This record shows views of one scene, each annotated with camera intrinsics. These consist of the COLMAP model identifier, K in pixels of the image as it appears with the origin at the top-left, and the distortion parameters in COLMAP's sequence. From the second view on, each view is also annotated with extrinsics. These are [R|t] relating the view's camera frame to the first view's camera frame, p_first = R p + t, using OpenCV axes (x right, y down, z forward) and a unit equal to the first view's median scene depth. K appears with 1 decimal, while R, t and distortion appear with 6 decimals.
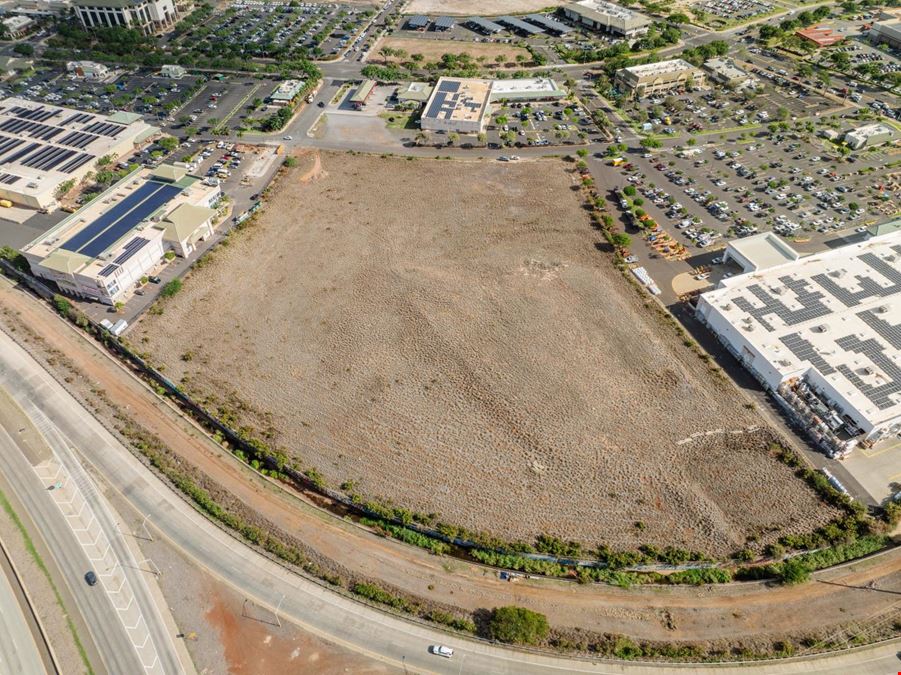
lens RADIAL K [[632.9, 0, 442.4], [0, 632.9, 336.9], [0, 0, 1]] dist [-0.056399, 0.026198]
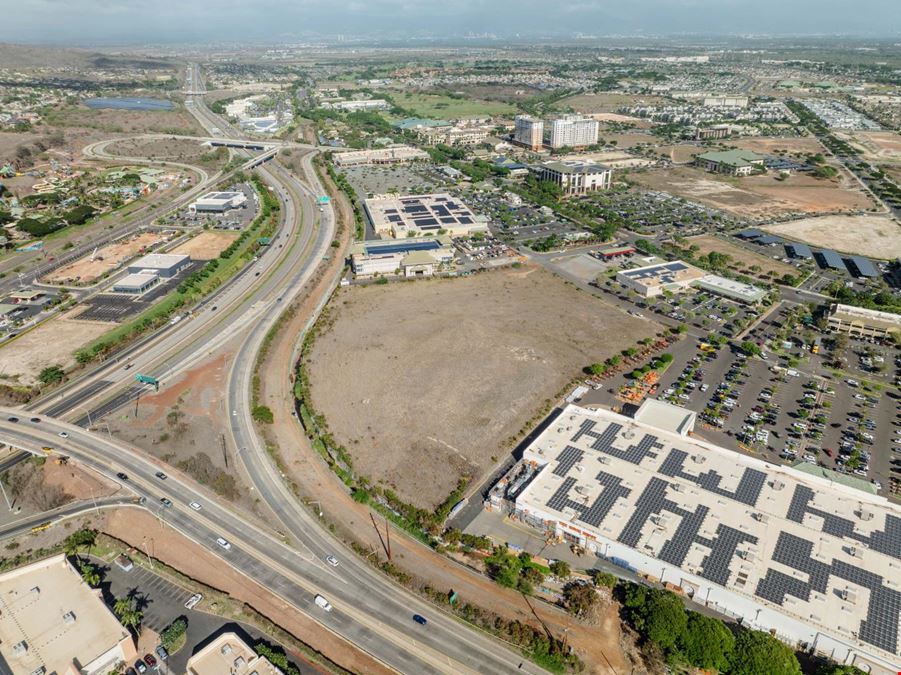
lens RADIAL K [[632.9, 0, 442.4], [0, 632.9, 336.9], [0, 0, 1]] dist [-0.056399, 0.026198]
pose [[0.556795, 0.363178, -0.747049, 1.135313], [-0.569666, 0.821489, -0.025220, -0.000903], [0.604533, 0.439611, 0.664291, -0.032863]]
